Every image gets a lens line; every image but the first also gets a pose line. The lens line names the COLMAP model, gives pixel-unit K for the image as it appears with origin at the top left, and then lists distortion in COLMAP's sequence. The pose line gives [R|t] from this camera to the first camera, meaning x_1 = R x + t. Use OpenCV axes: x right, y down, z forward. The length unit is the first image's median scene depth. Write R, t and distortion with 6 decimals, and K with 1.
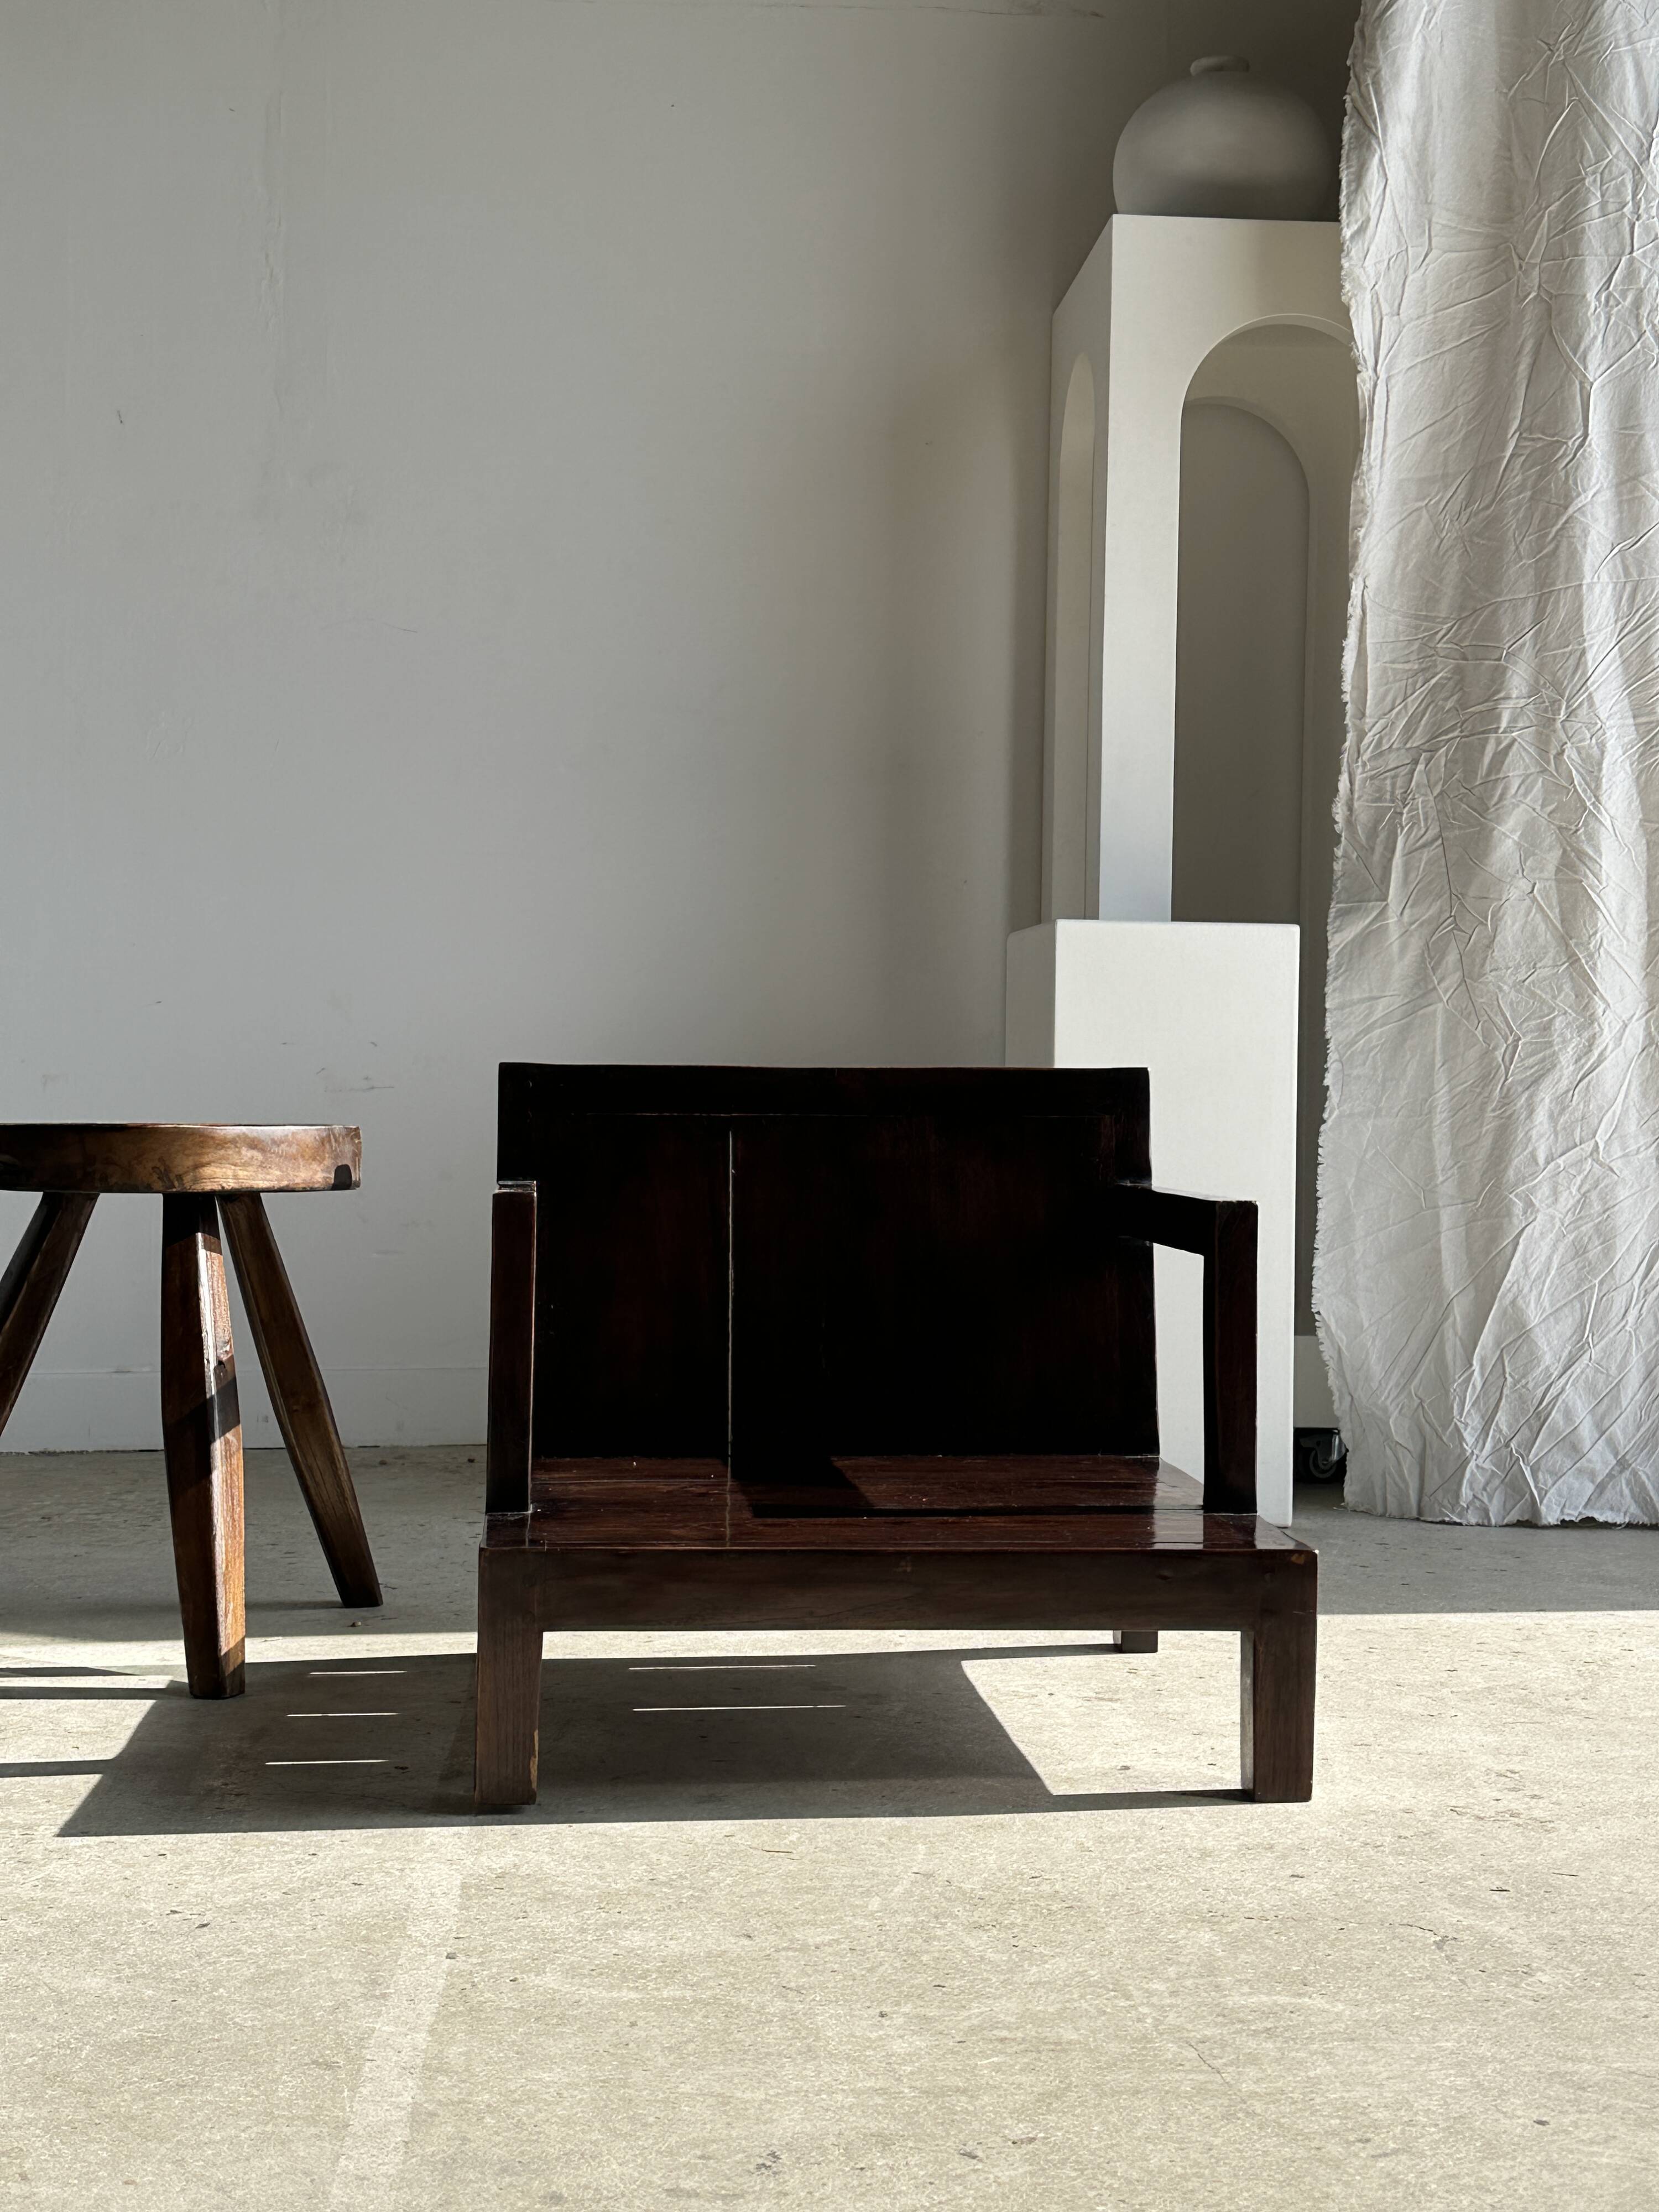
lens RADIAL K [[2834.5, 0, 827.0], [0, 2834.5, 1105.5], [0, 0, 1]] dist [0.222065, -0.547061]
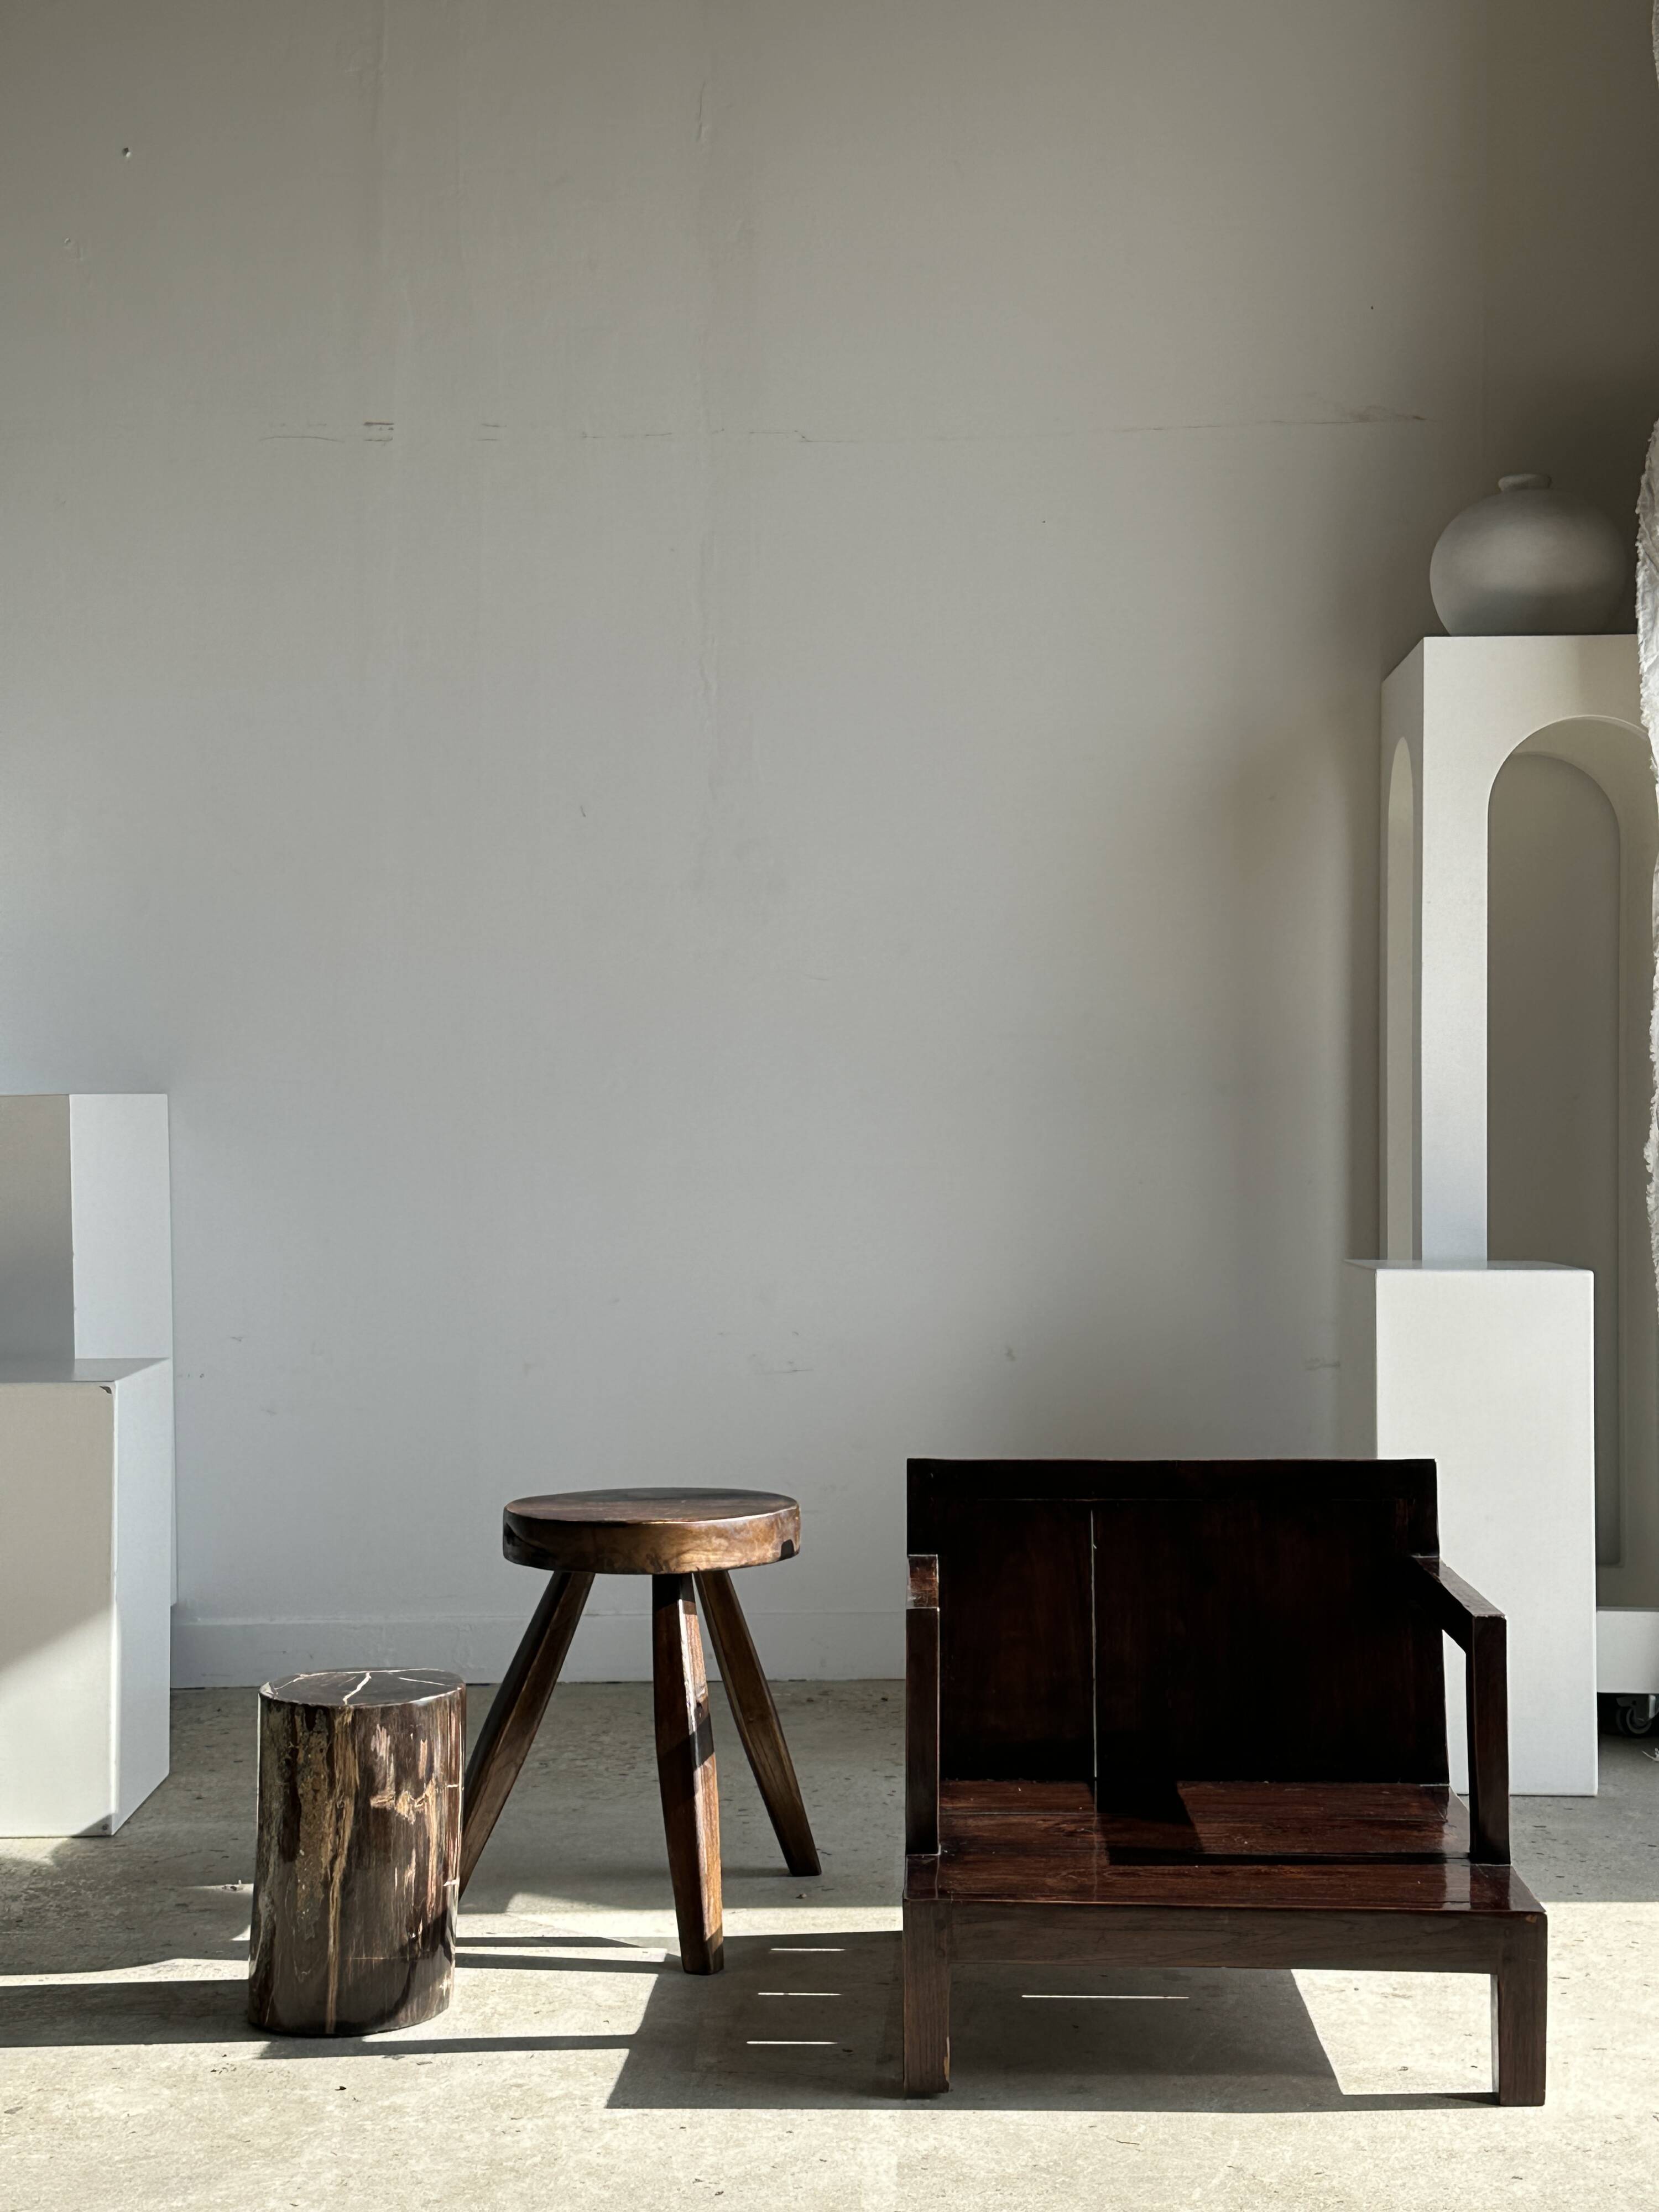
lens RADIAL K [[2946.2, 0, 830.1], [0, 2946.2, 1115.7], [0, 0, 1]] dist [0.197510, -0.475981]
pose [[0.990708, -0.015843, -0.135082, 0.043701], [0.014718, 0.999848, -0.009322, -0.220478], [0.135209, 0.007247, 0.990791, -0.436154]]
